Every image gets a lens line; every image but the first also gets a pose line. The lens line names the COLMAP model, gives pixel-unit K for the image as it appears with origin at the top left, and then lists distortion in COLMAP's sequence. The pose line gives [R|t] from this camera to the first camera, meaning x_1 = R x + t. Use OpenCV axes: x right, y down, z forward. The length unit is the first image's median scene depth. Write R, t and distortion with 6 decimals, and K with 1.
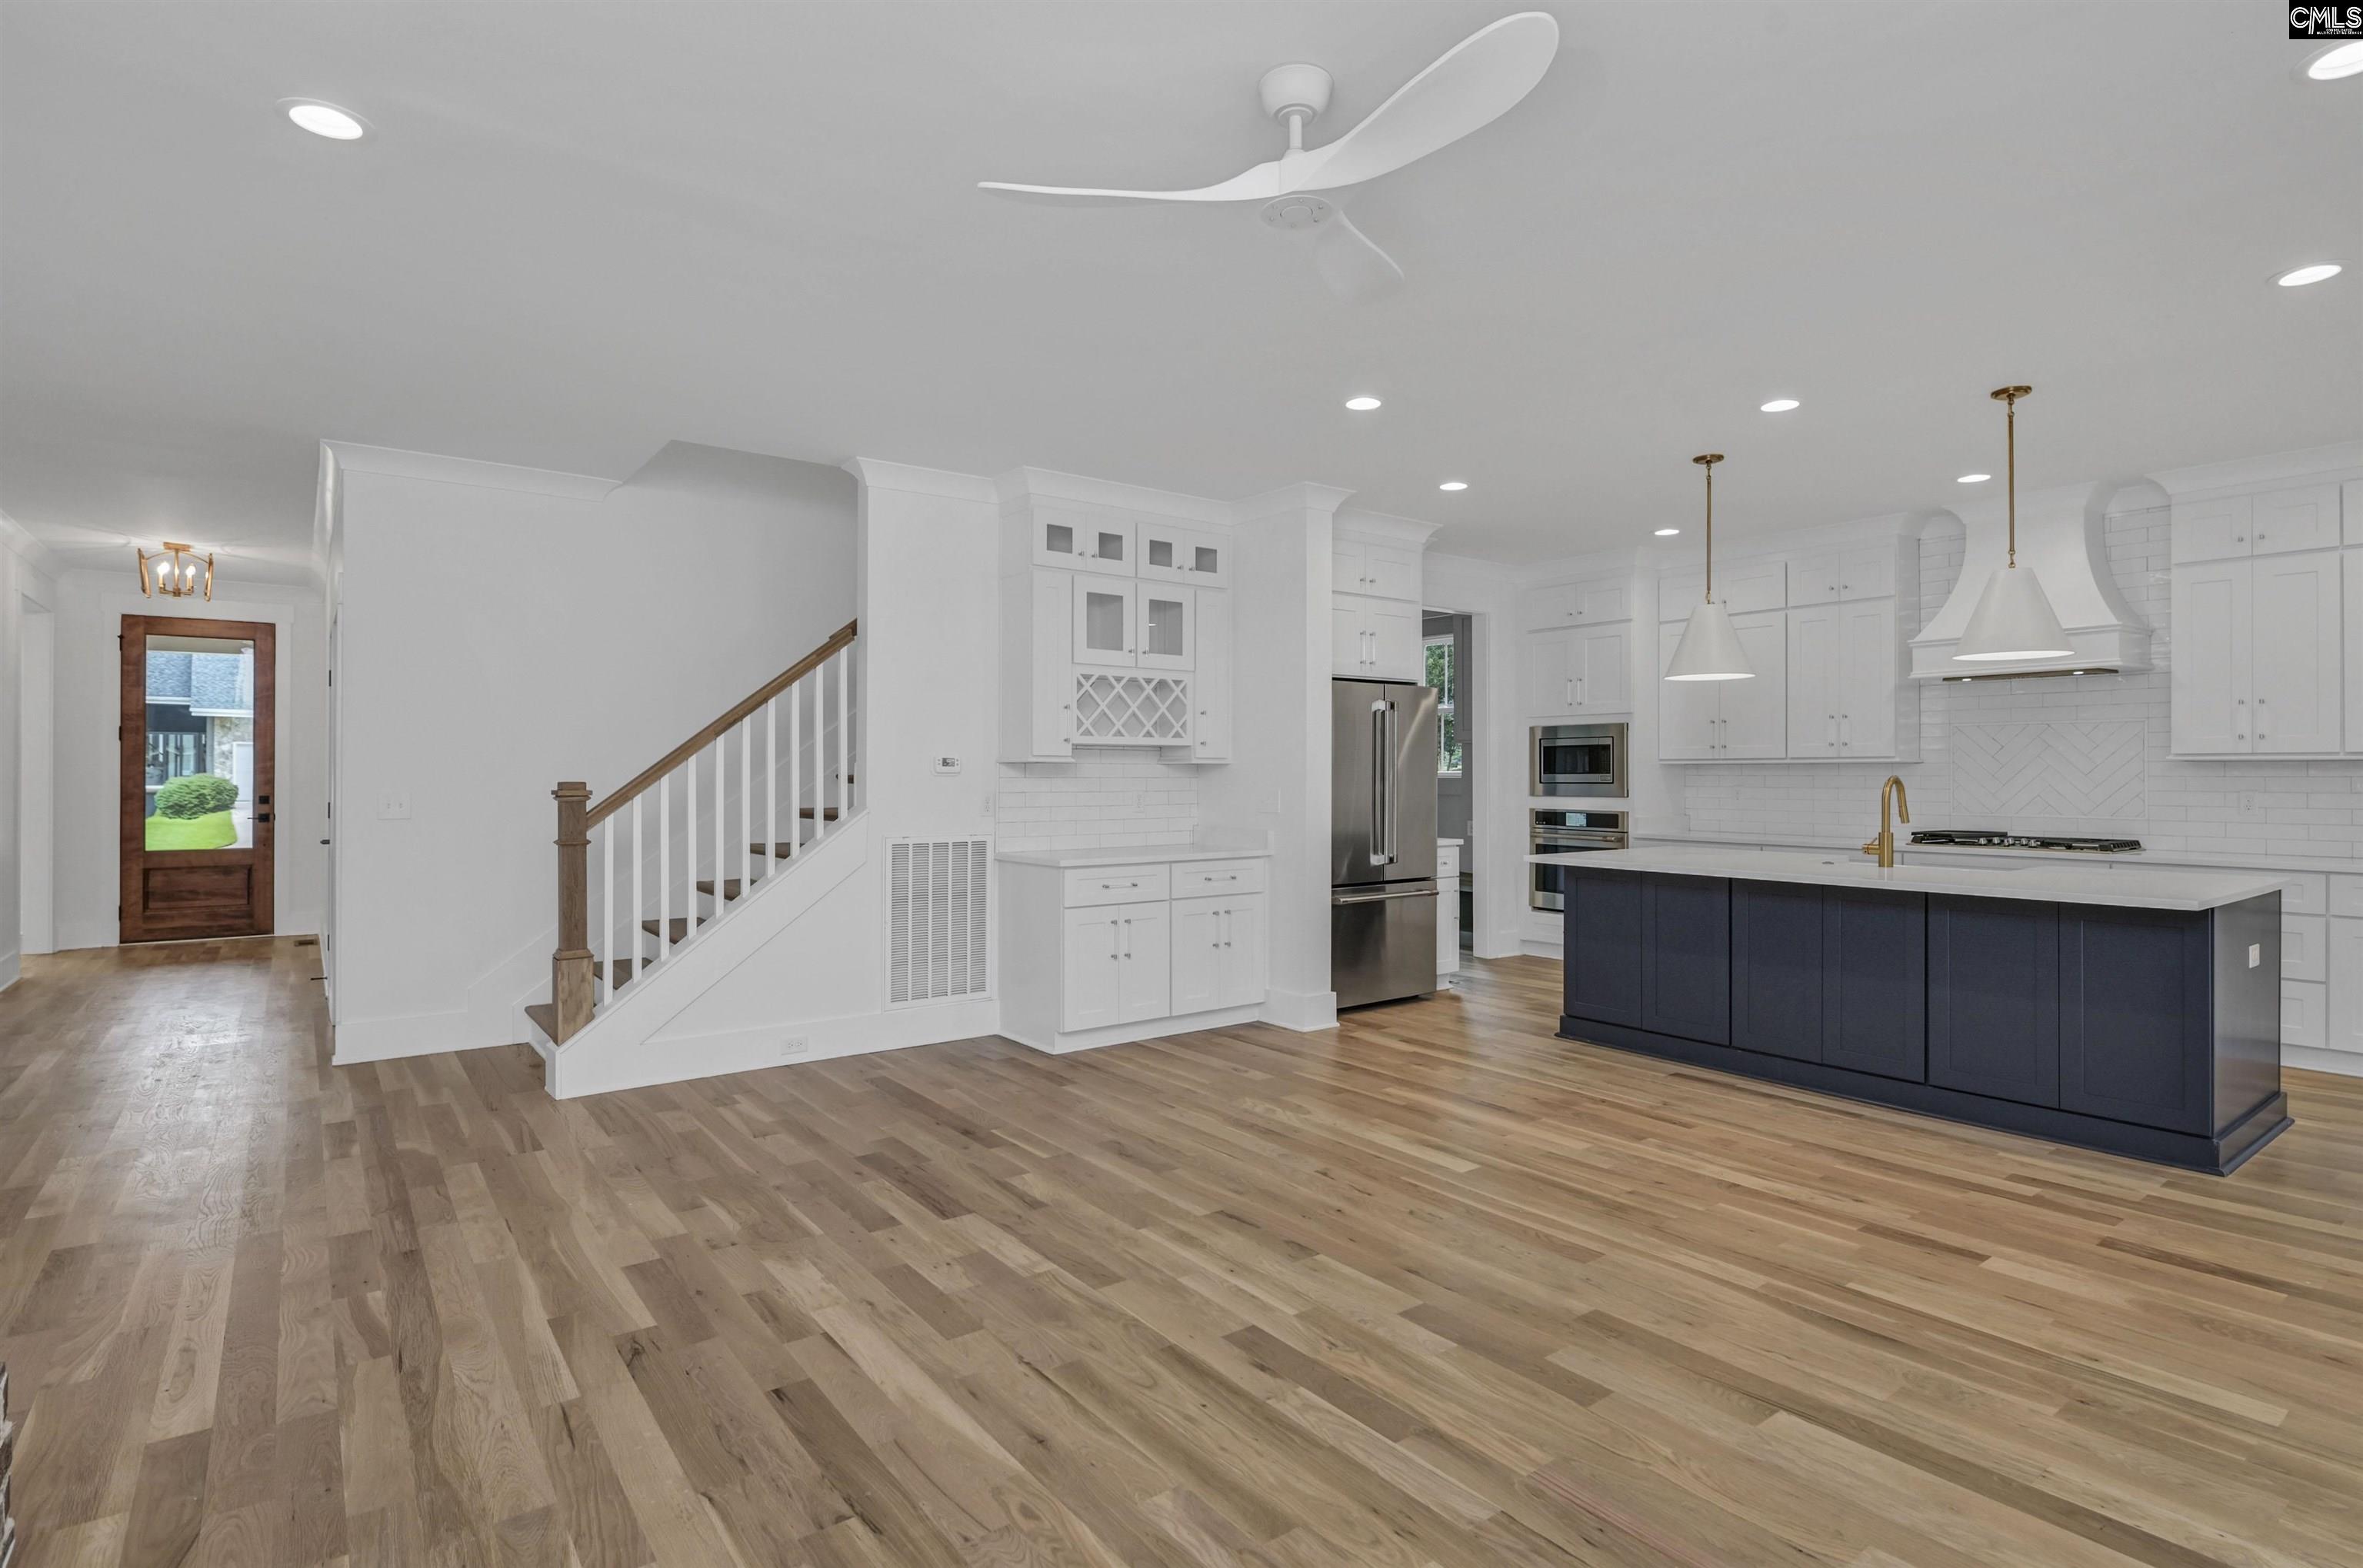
lens RADIAL K [[1202.8, 0, 1159.1], [0, 1202.8, 797.5], [0, 0, 1]] dist [0.010498, -0.012755]
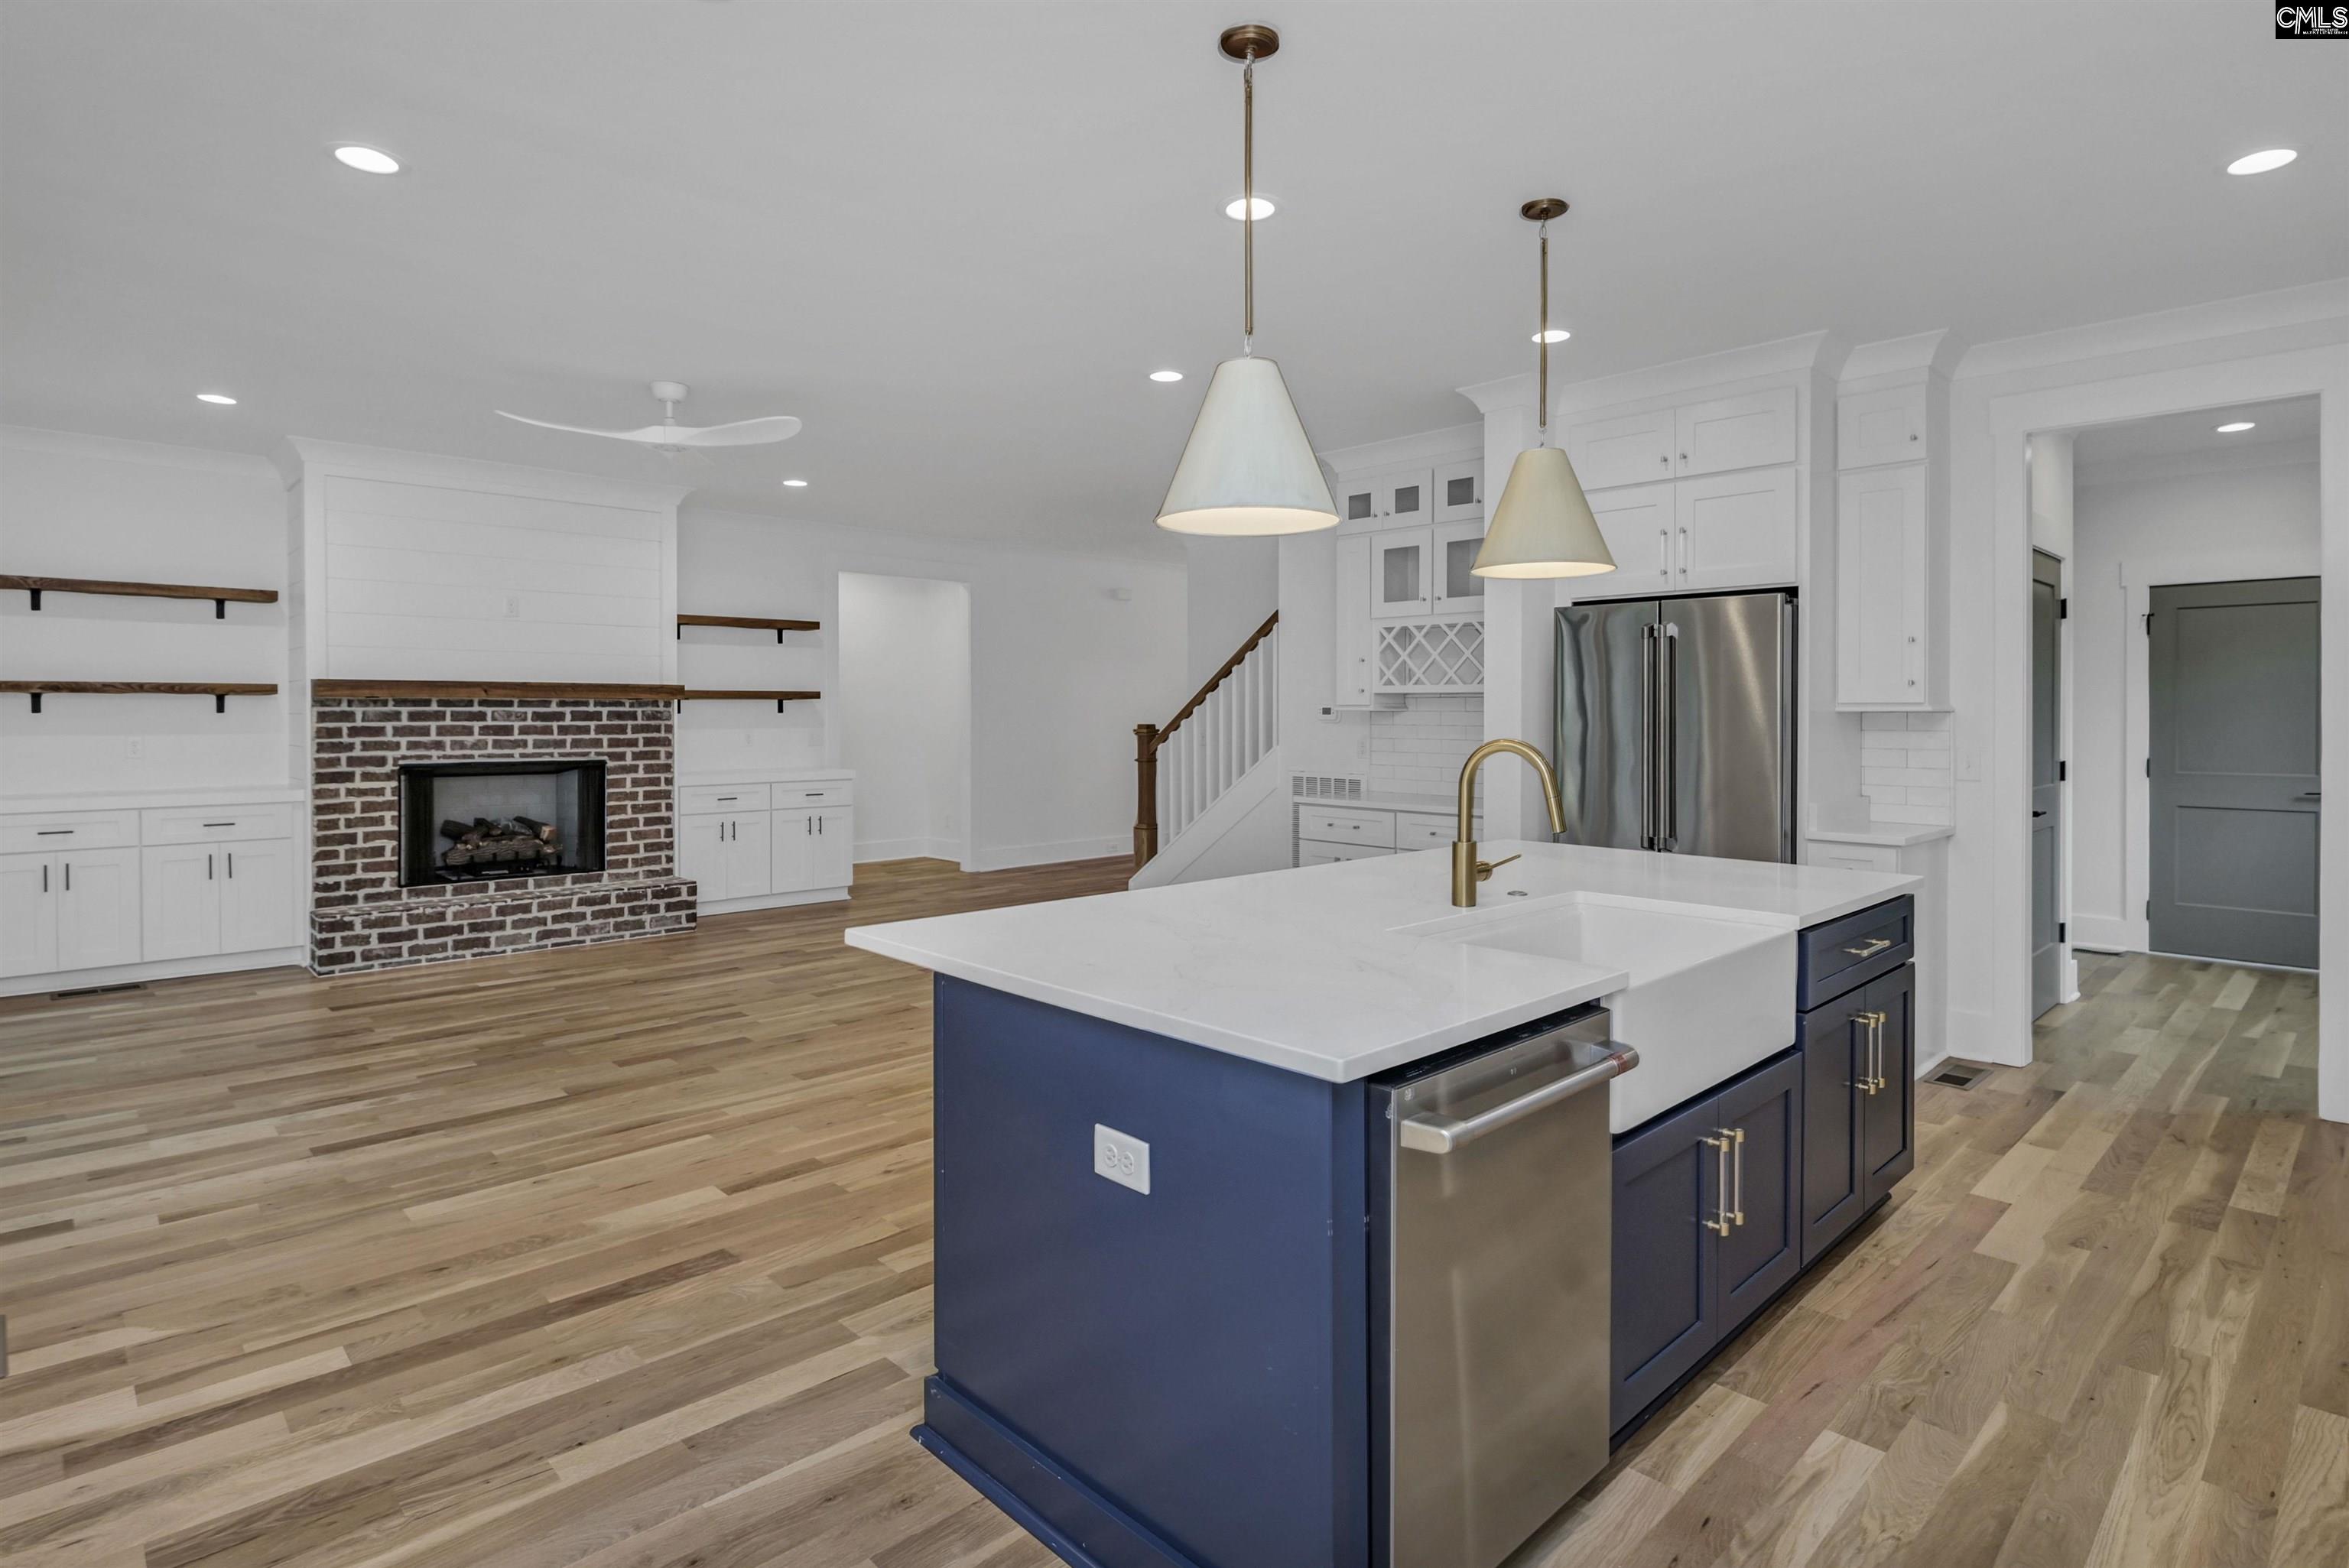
lens RADIAL K [[1195.7, 0, 1156.6], [0, 1195.7, 726.7], [0, 0, 1]] dist [0.010498, -0.012755]
pose [[0.106369, 0.011387, -0.994262, 1.446040], [-0.026095, 0.999622, 0.008657, -0.028033], [0.993984, 0.025024, 0.106626, 1.037802]]
